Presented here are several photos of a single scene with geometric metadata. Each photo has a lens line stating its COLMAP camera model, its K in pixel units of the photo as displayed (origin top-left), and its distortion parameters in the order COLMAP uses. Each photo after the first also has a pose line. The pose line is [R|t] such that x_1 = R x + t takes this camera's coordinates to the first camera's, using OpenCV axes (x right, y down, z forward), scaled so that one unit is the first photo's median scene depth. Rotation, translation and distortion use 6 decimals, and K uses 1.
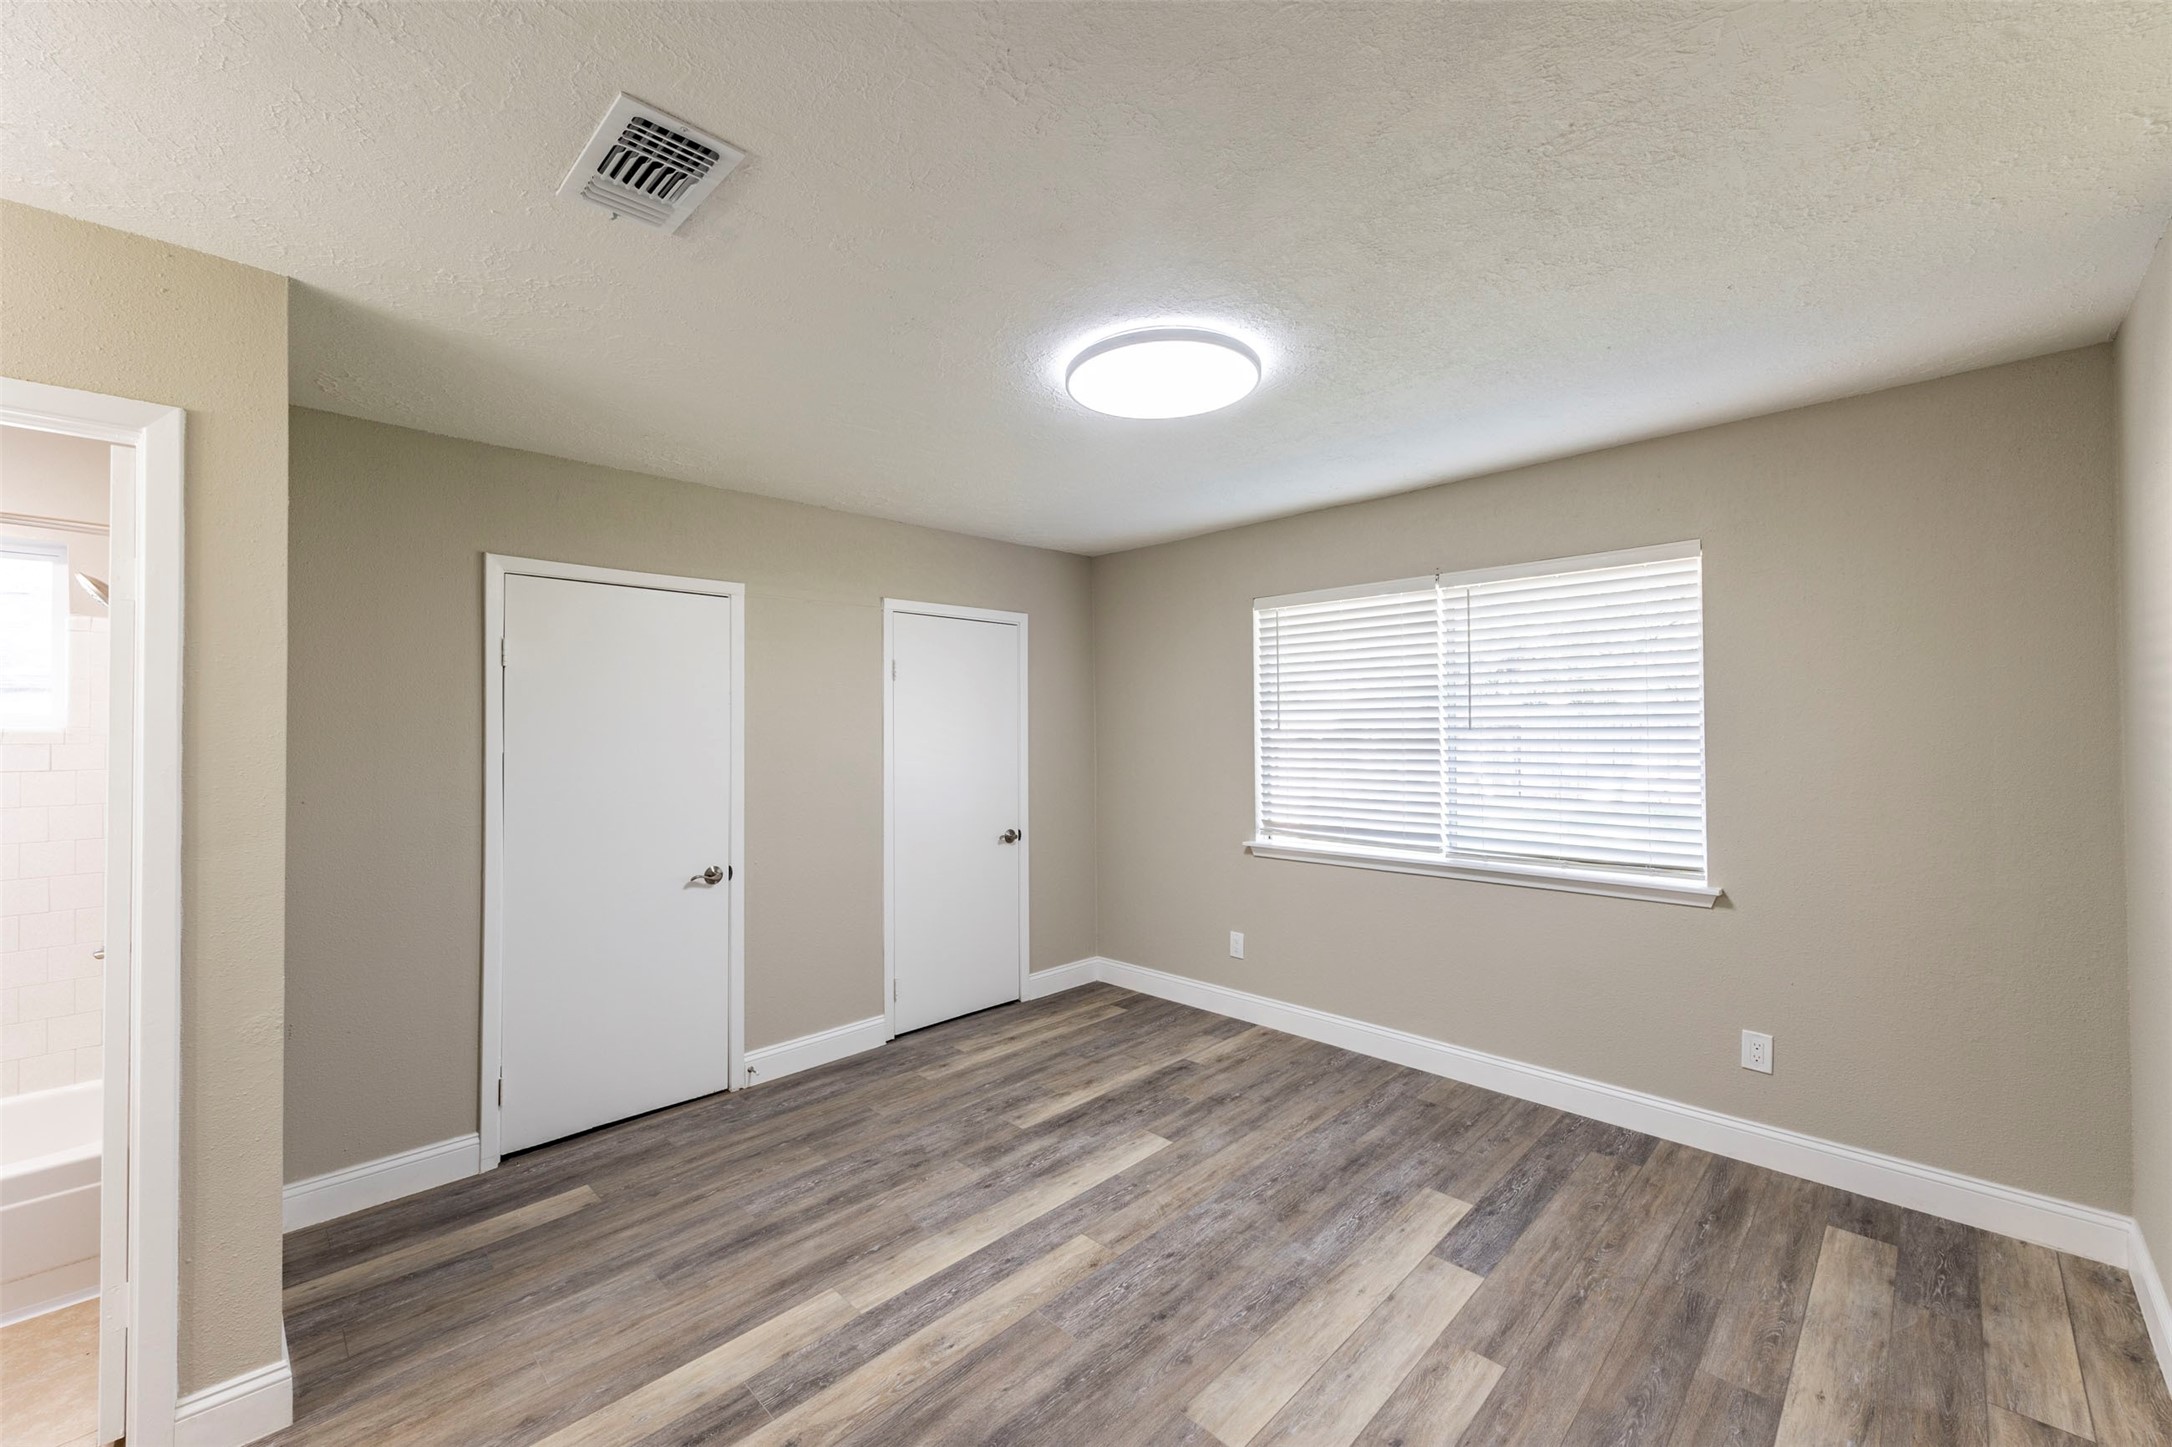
lens RADIAL K [[849.3, 0, 1083.8], [0, 849.3, 727.5], [0, 0, 1]] dist [0.007417, -0.000658]
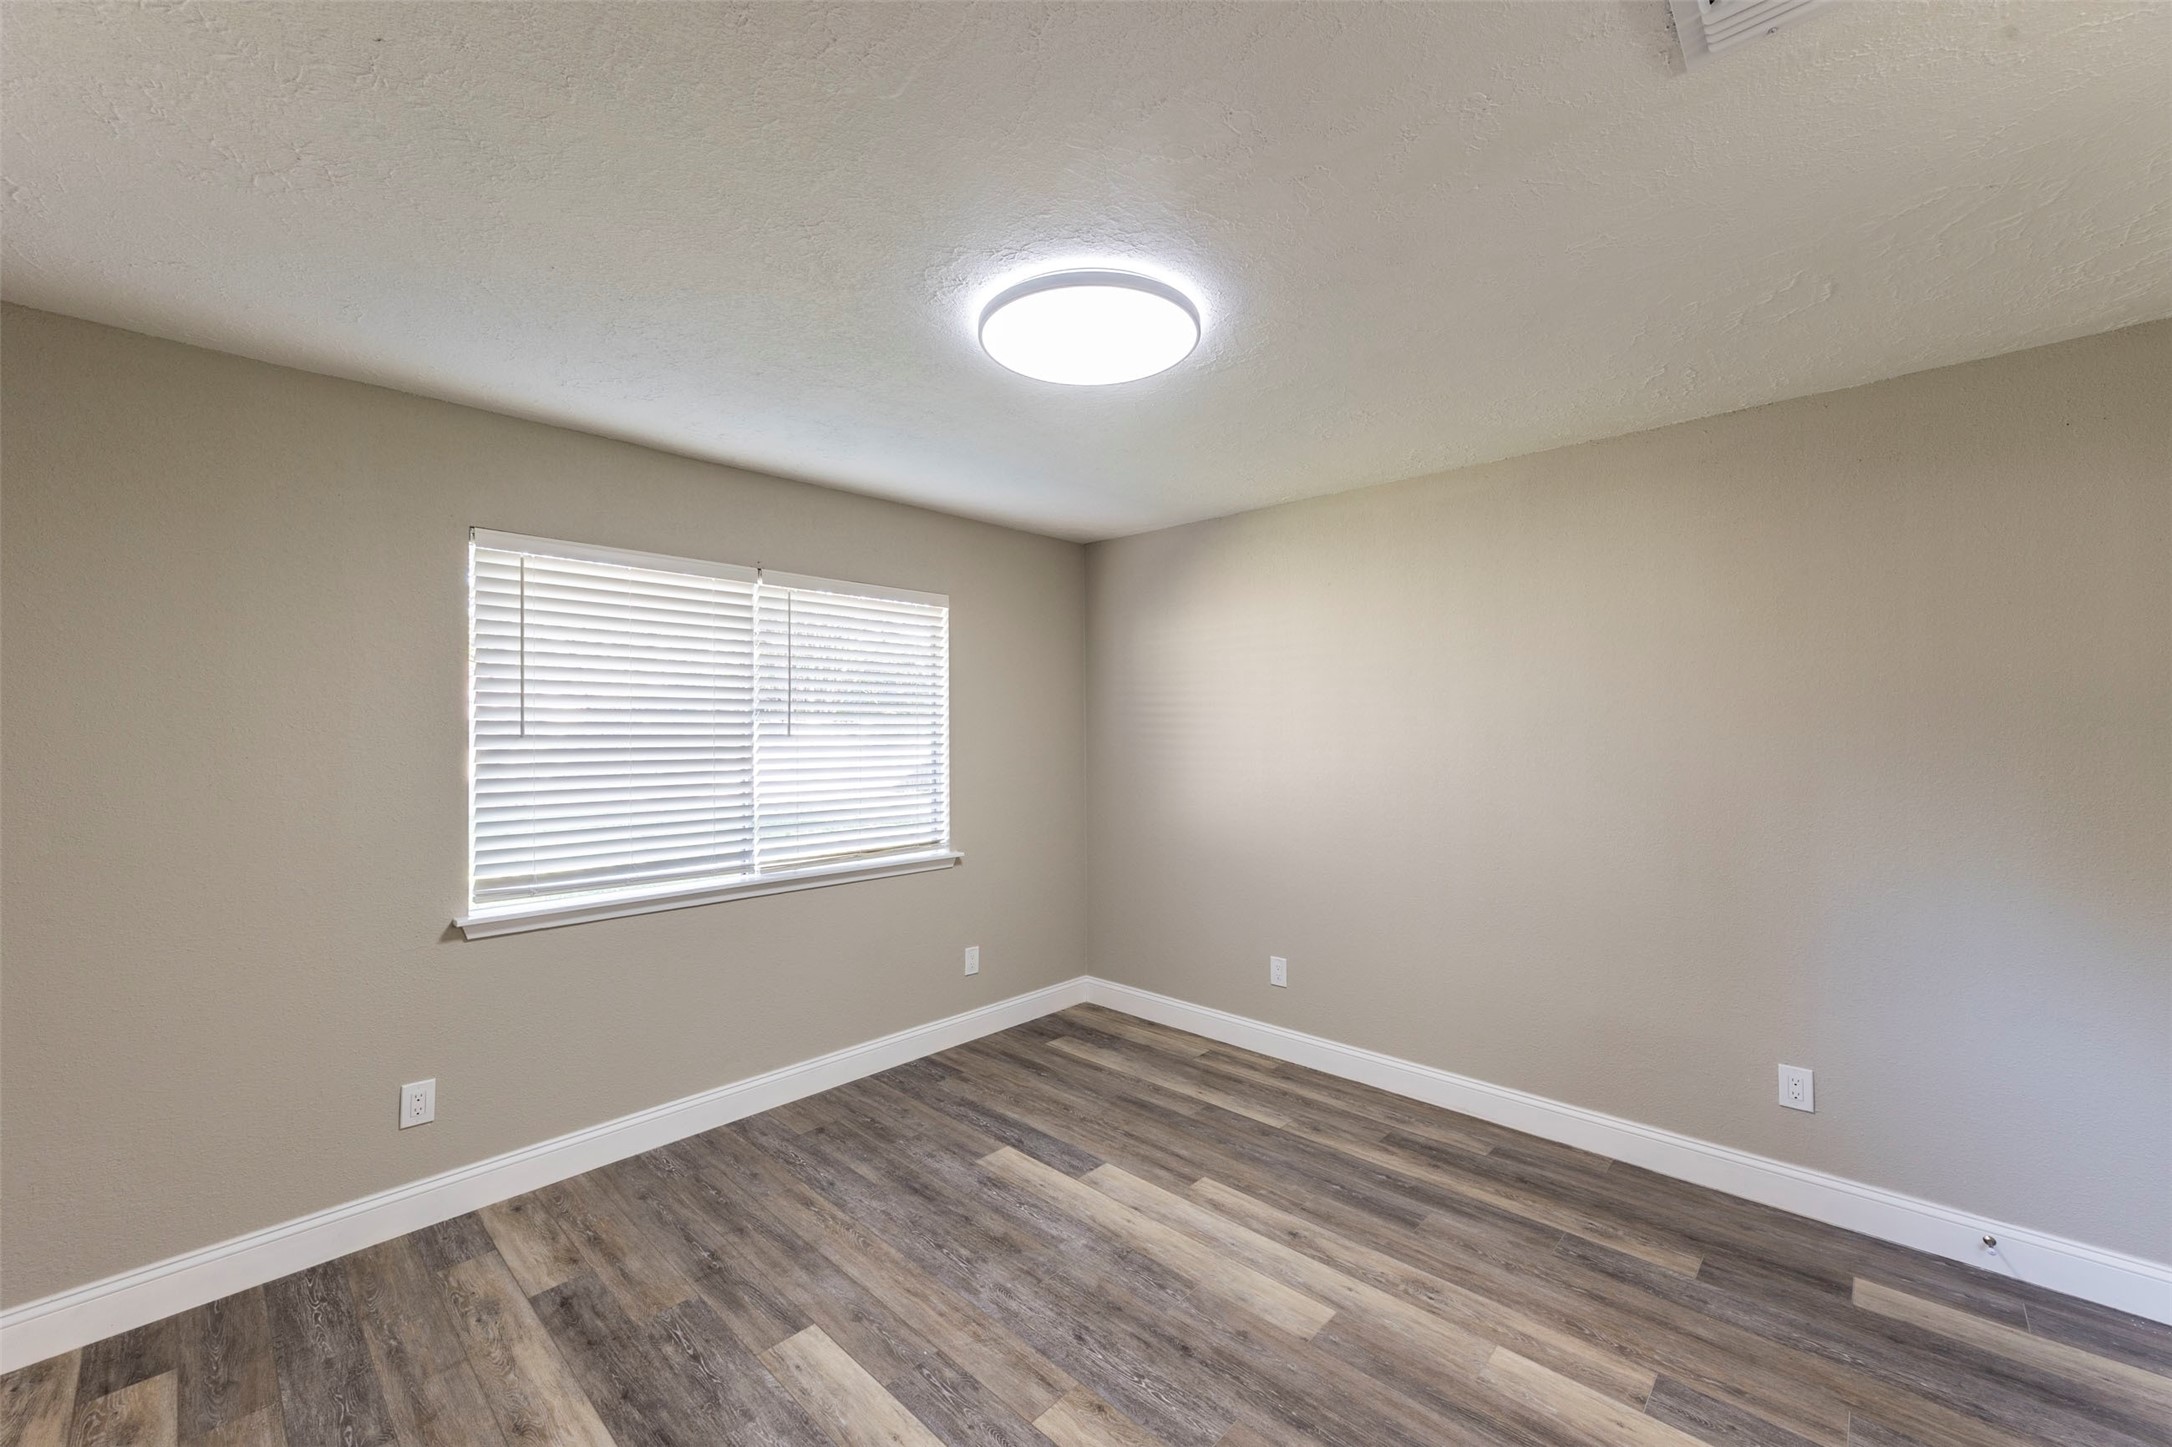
lens RADIAL K [[849.3, 0, 1076.0], [0, 849.3, 728.7], [0, 0, 1]] dist [0.007417, -0.000658]
pose [[-0.024546, 0.013805, 0.999603, -0.625286], [0.000750, 0.999905, -0.013791, 0.008831], [-0.999698, 0.000411, -0.024554, 0.826487]]
